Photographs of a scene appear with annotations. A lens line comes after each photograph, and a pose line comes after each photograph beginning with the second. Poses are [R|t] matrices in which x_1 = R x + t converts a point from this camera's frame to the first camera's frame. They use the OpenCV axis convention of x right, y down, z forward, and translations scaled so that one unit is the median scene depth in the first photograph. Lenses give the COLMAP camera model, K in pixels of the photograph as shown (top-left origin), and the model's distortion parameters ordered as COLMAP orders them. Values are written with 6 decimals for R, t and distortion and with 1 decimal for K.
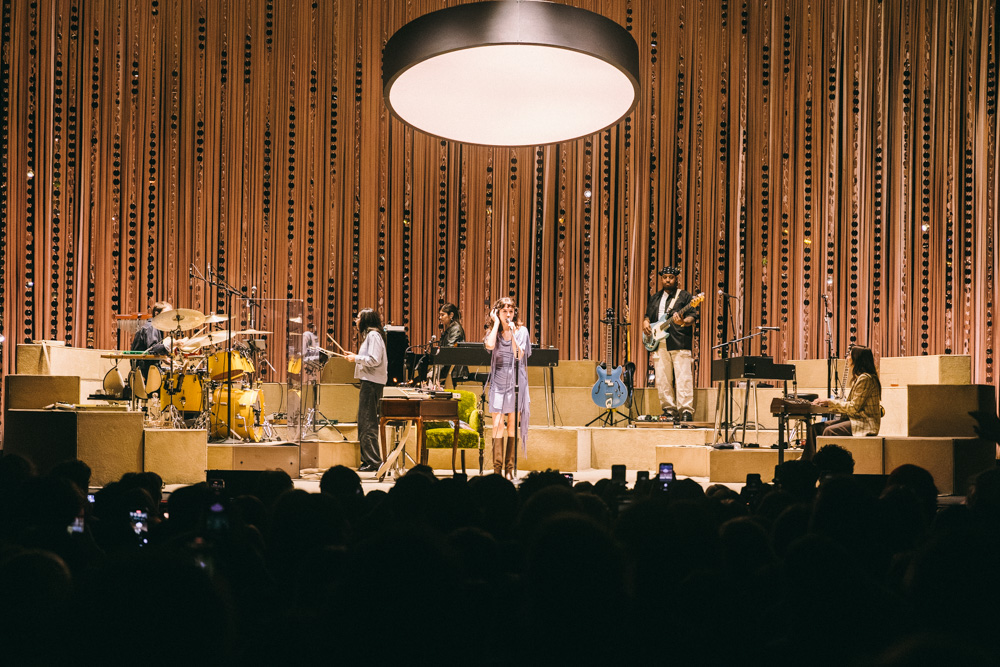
lens RADIAL K [[1954.4, 0, 500.0], [0, 1954.4, 333.5], [0, 0, 1]] dist [-0.003700, 0.082734]
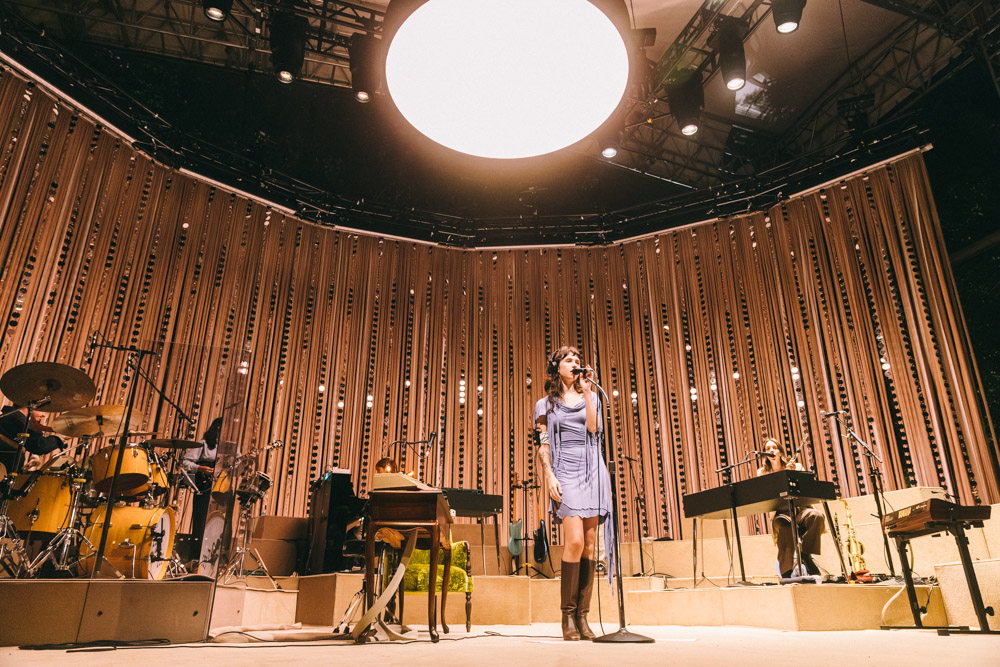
lens RADIAL K [[665.2, 0, 498.4], [0, 665.2, 336.1], [0, 0, 1]] dist [0.004713, -0.001977]
pose [[0.965964, 0.083571, 0.244806, -0.064066], [0.005769, 0.939179, -0.343379, 0.049079], [-0.258613, 0.333104, 0.906731, 0.654079]]
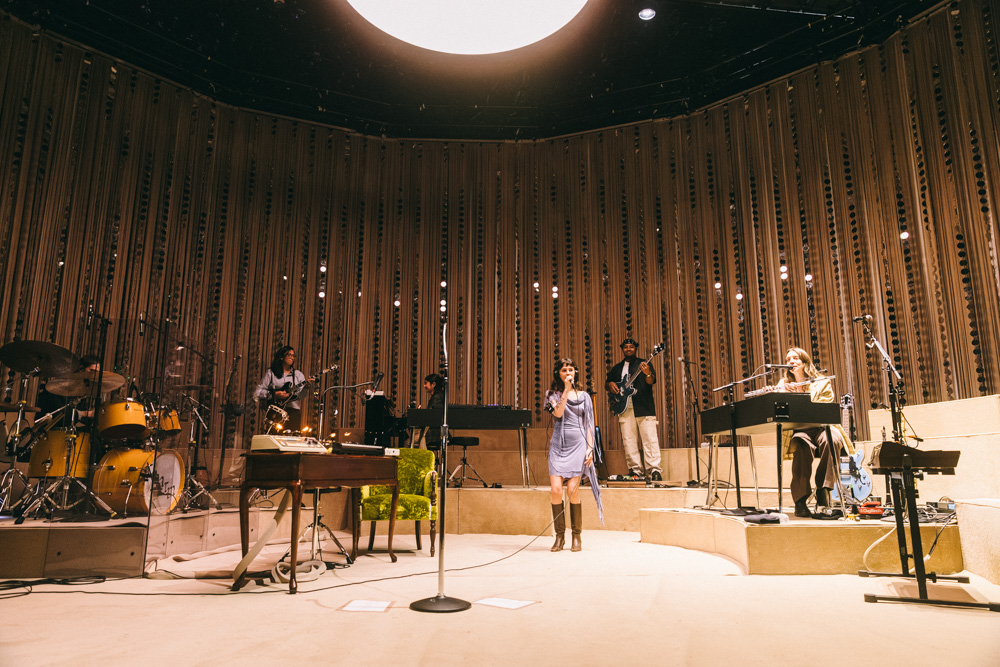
lens RADIAL K [[665.2, 0, 498.4], [0, 665.2, 336.1], [0, 0, 1]] dist [0.004713, -0.001977]
pose [[0.999193, -0.019762, -0.034979, 0.025864], [0.013730, 0.986201, -0.164982, 0.027015], [0.037757, 0.164368, 0.985676, 0.648334]]
